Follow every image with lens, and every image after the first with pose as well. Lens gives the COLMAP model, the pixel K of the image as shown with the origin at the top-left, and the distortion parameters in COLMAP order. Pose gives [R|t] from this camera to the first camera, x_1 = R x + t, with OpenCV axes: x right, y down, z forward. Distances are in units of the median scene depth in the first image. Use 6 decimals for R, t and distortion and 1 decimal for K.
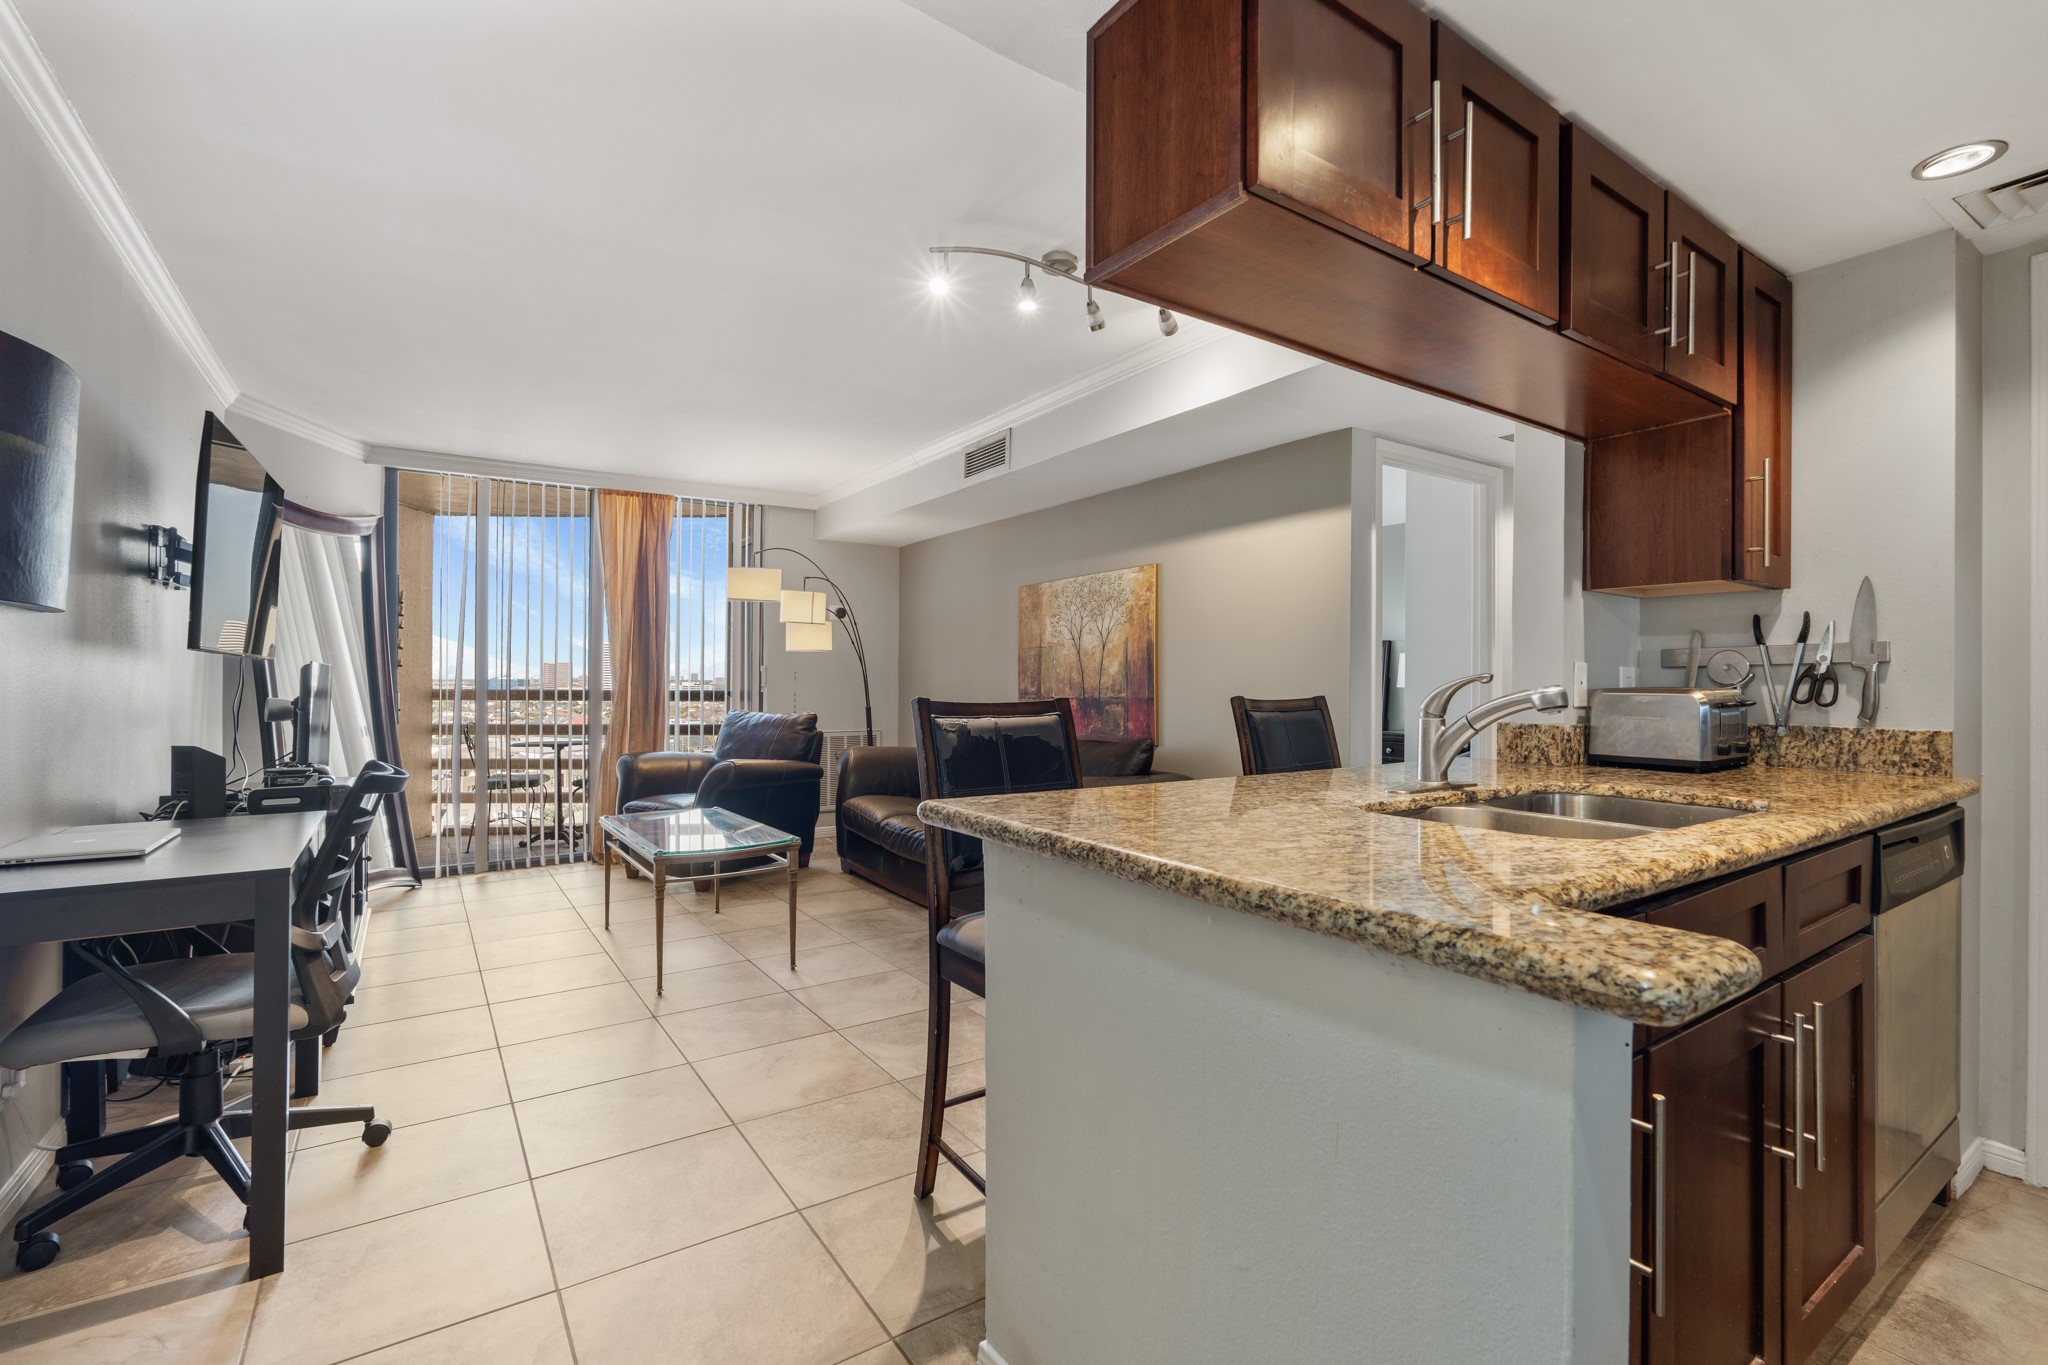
lens RADIAL K [[902.7, 0, 1028.4], [0, 902.7, 678.3], [0, 0, 1]] dist [-0.006233, 0.000190]
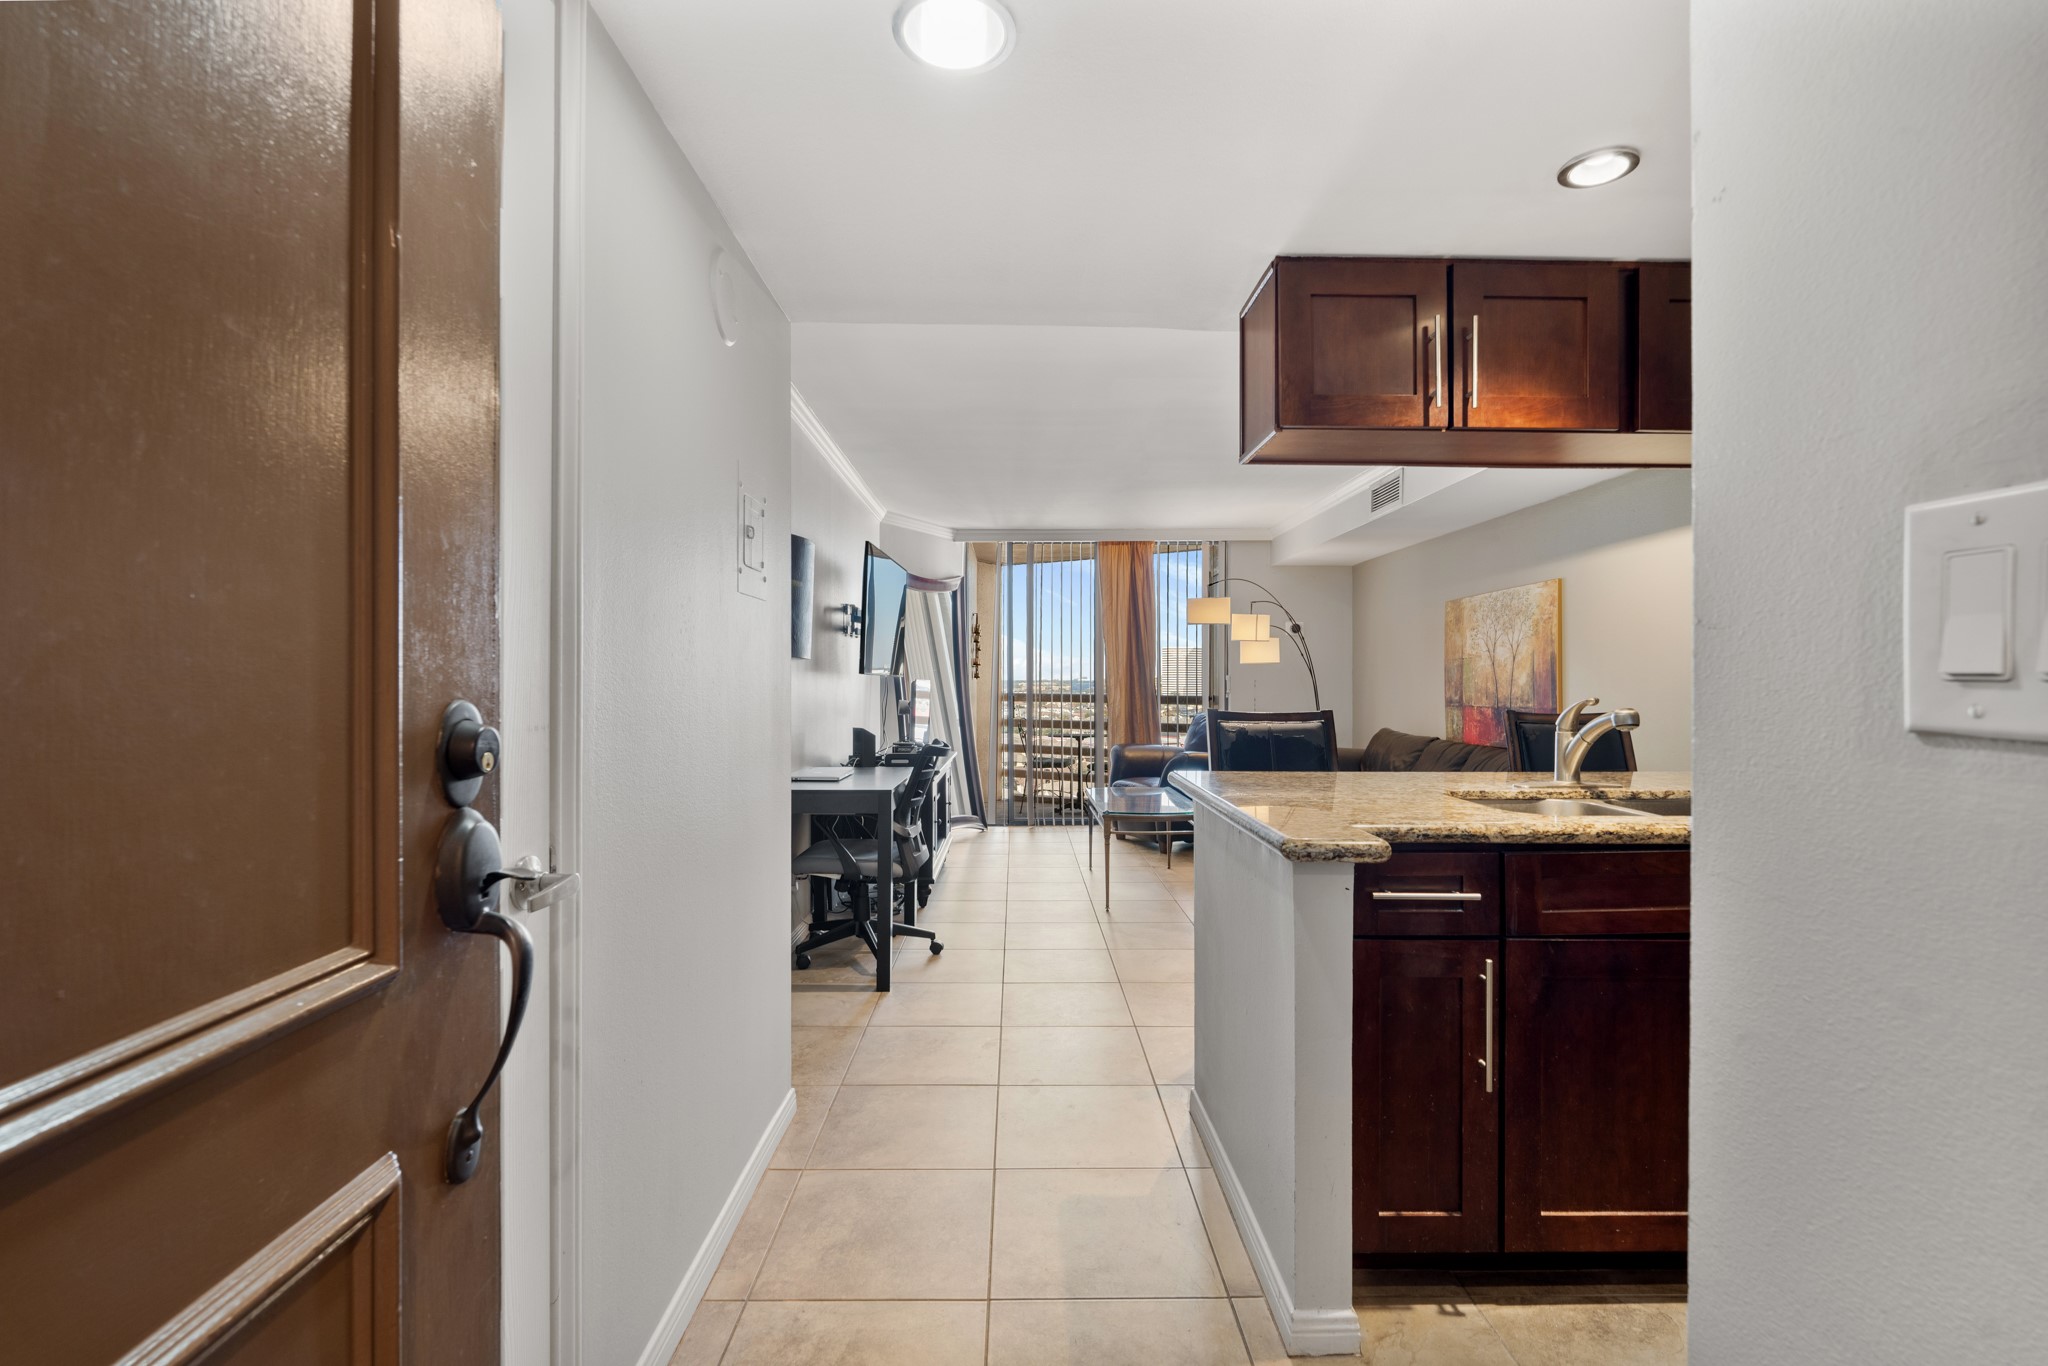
lens RADIAL K [[902.7, 0, 1030.1], [0, 902.7, 681.2], [0, 0, 1]] dist [-0.006233, 0.000190]
pose [[0.835190, -0.000864, -0.549961, 0.334172], [0.001508, 0.999999, 0.000719, -0.018609], [0.549960, -0.001430, 0.835190, -0.314813]]
